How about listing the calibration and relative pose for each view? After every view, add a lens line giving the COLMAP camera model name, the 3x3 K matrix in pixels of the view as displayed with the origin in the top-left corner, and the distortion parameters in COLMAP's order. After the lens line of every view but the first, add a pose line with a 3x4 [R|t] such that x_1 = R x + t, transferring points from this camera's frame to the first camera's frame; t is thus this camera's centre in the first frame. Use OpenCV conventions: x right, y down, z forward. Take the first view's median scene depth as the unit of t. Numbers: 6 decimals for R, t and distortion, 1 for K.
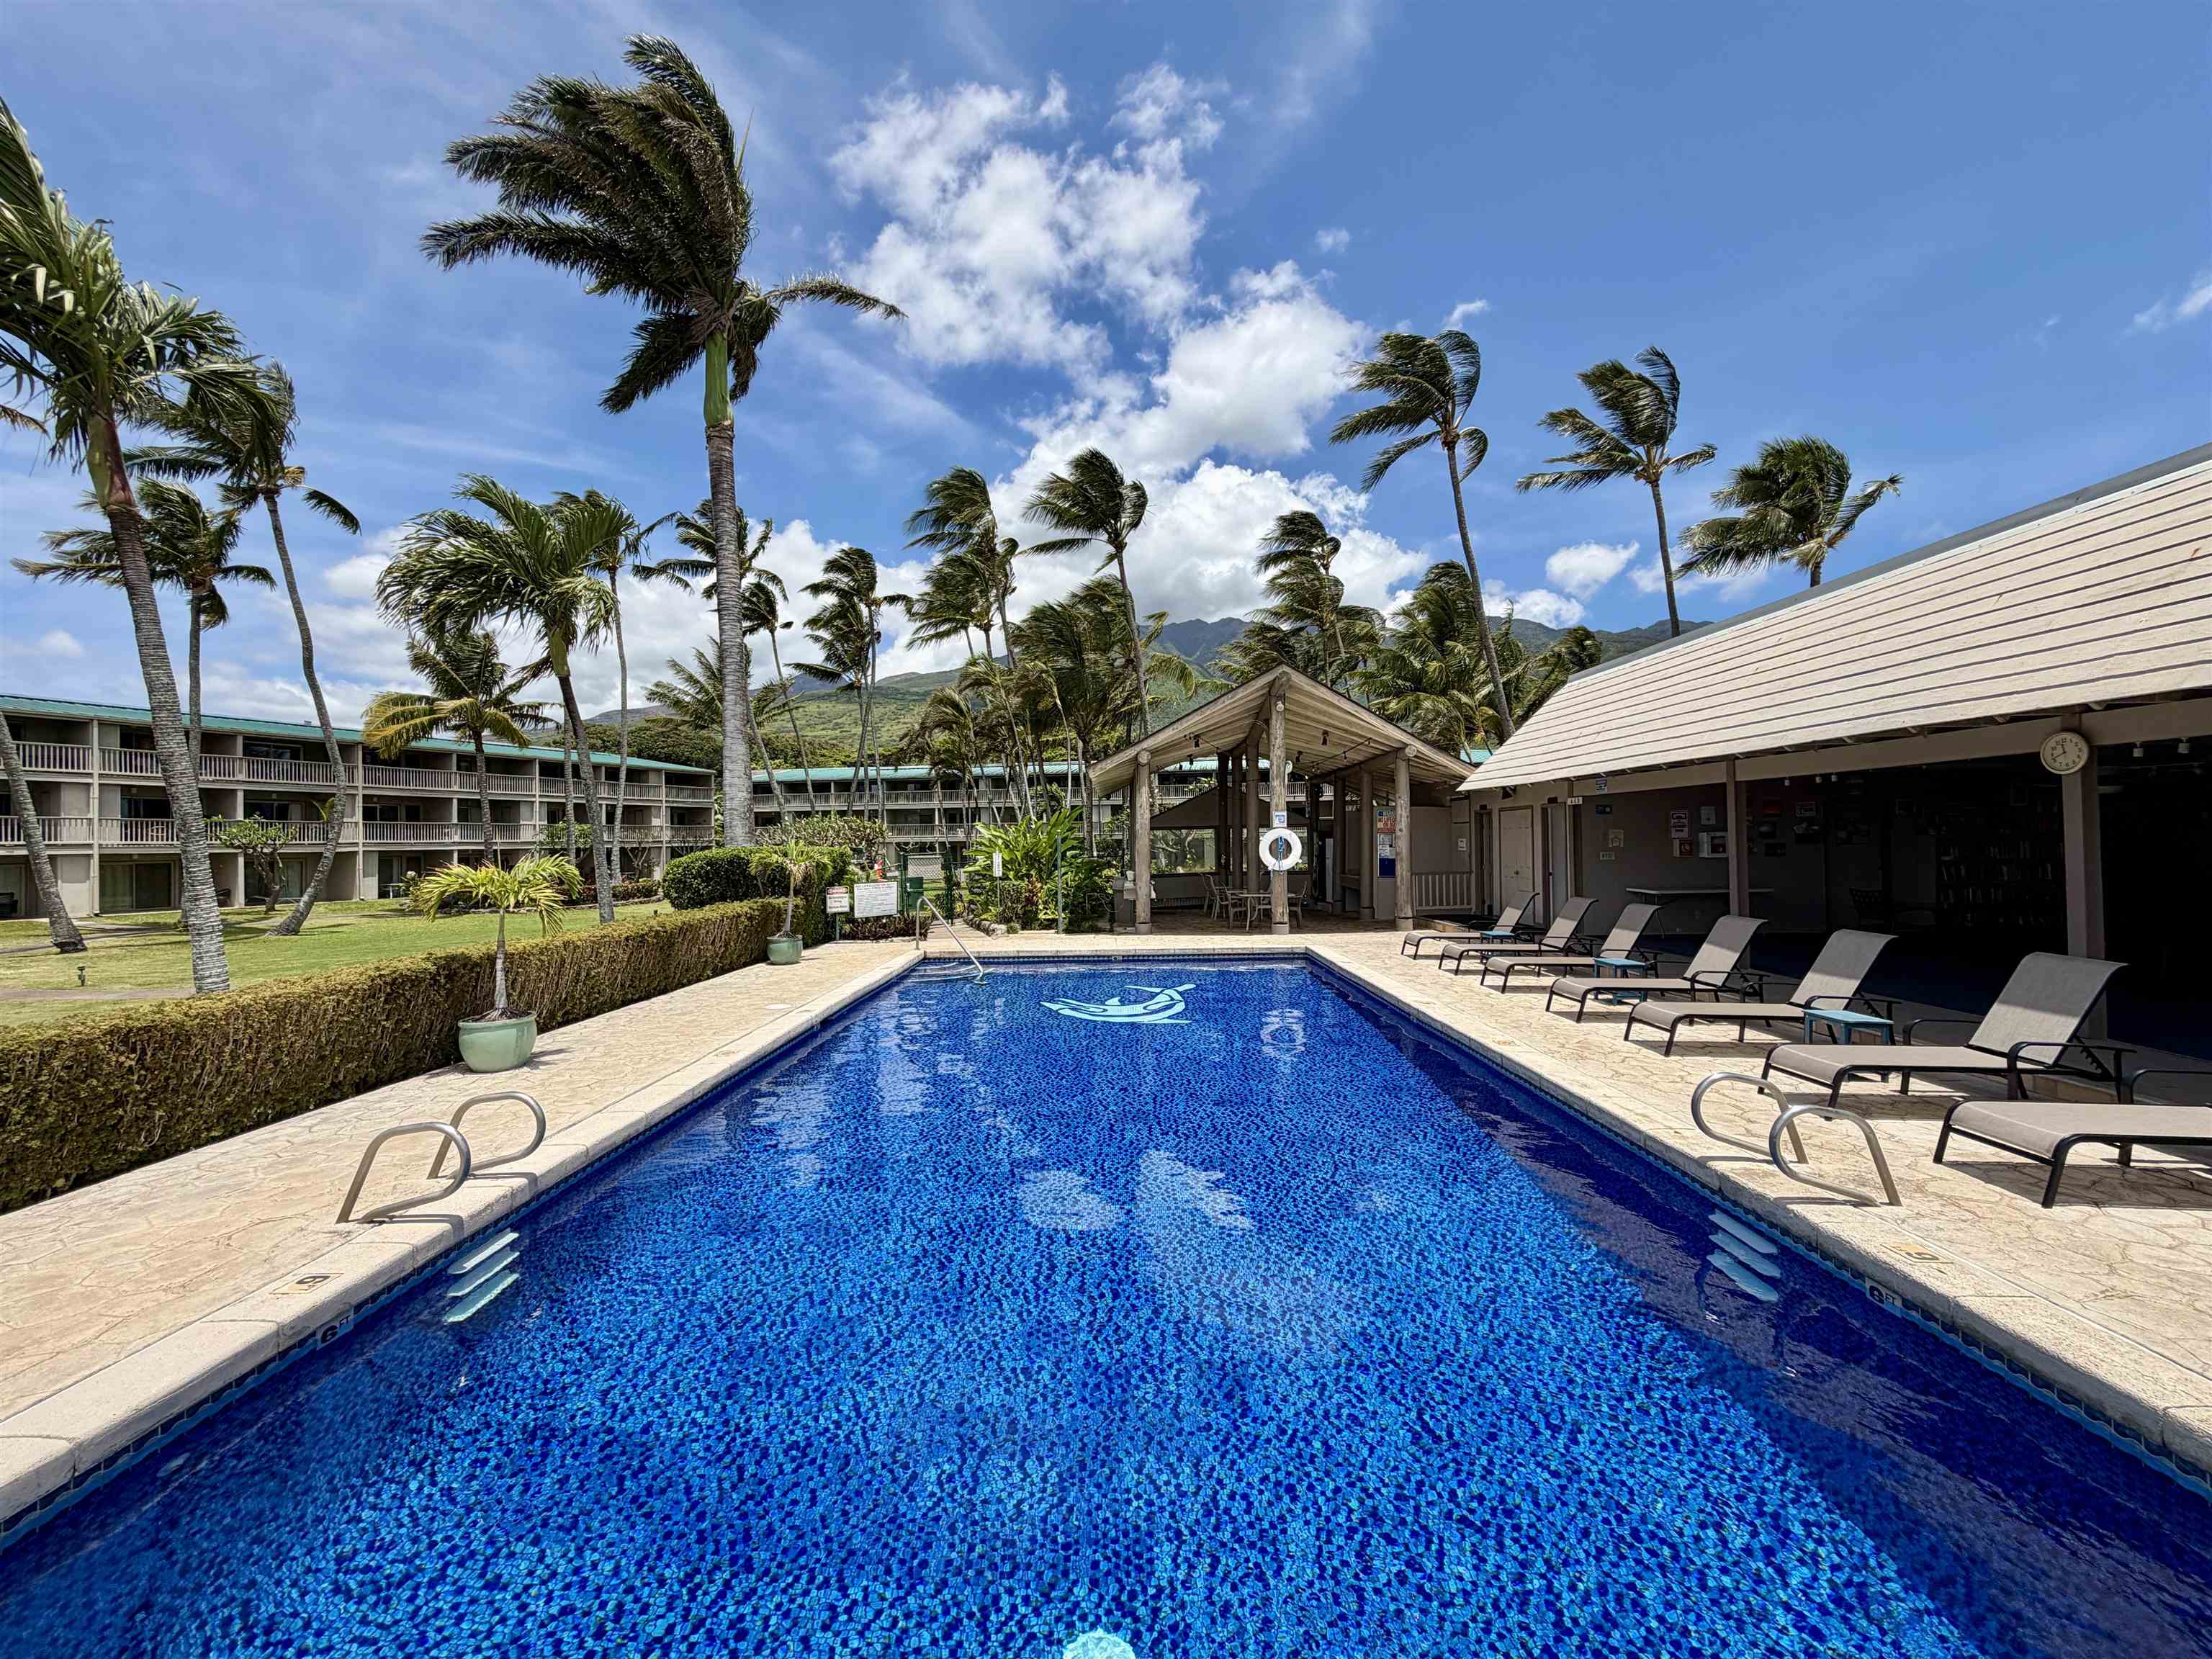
lens RADIAL K [[884.2, 0, 1099.4], [0, 884.2, 826.6], [0, 0, 1]] dist [-0.000963, -0.000041]
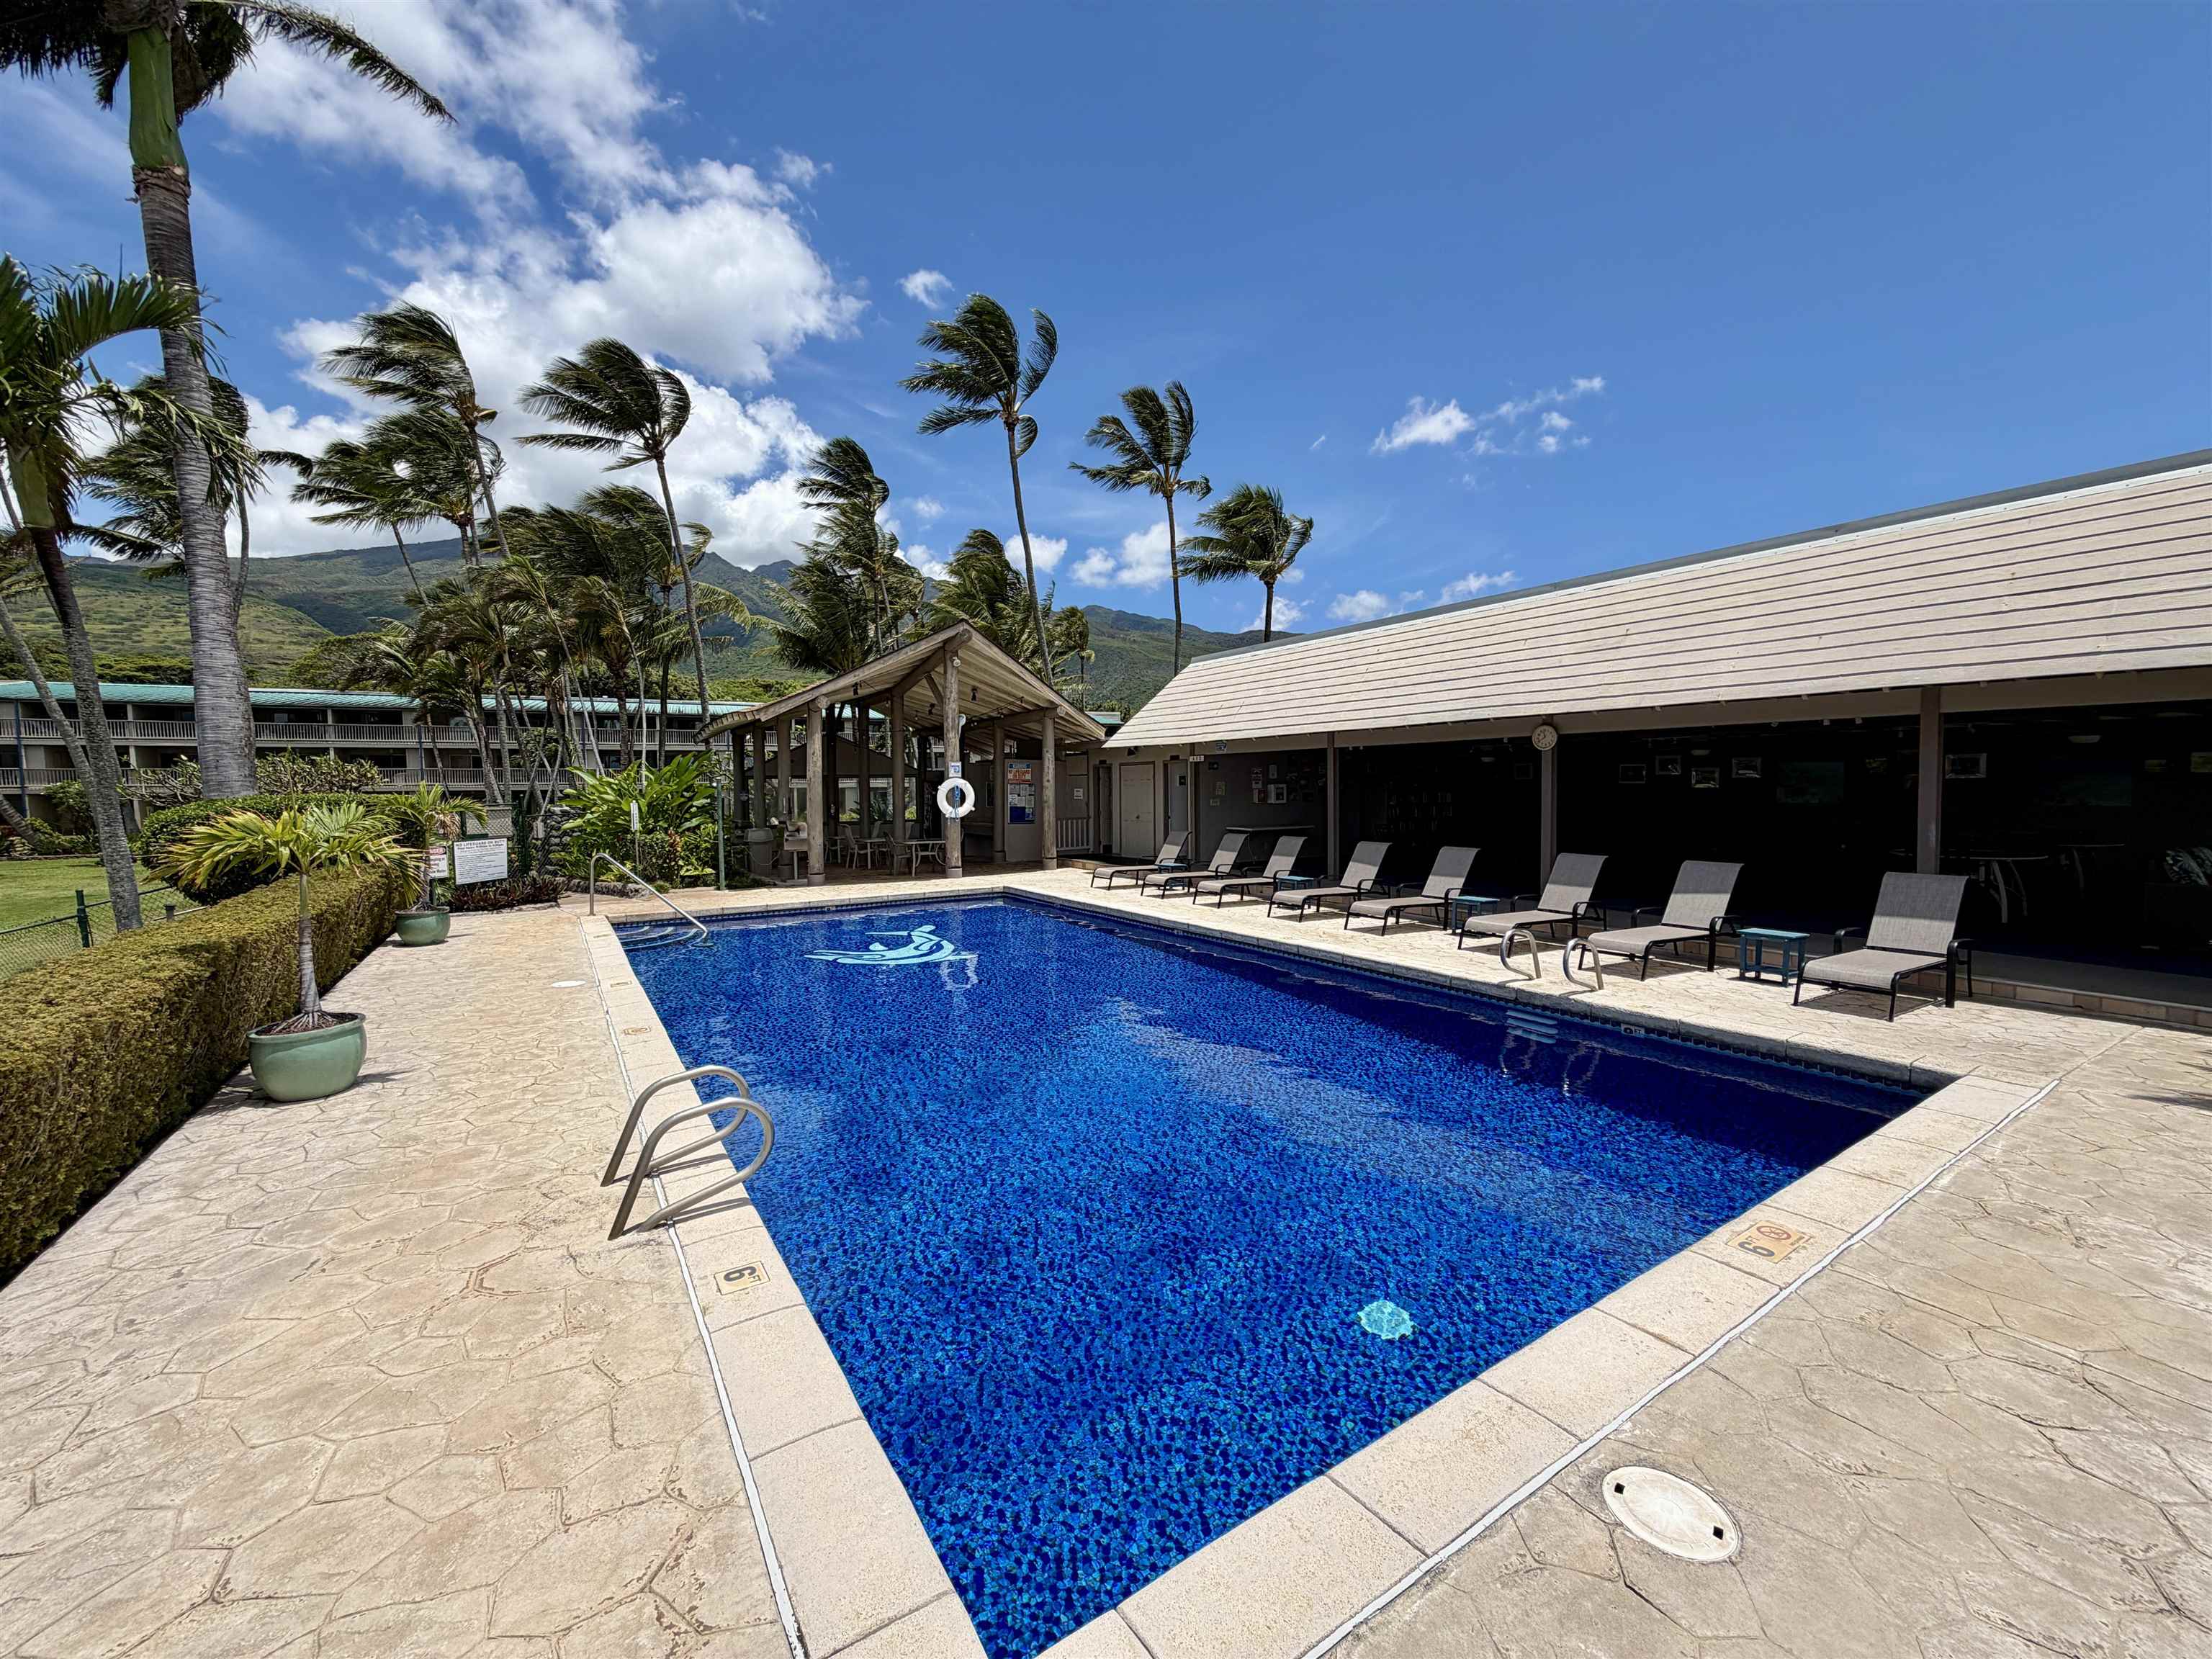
lens RADIAL K [[884.2, 0, 1104.2], [0, 884.2, 830.3], [0, 0, 1]] dist [-0.001212, 0.000256]
pose [[0.833326, -0.020982, 0.552383, -0.218675], [-0.011381, 0.998416, 0.055094, 0.003896], [-0.552665, -0.052198, 0.831768, 0.018260]]
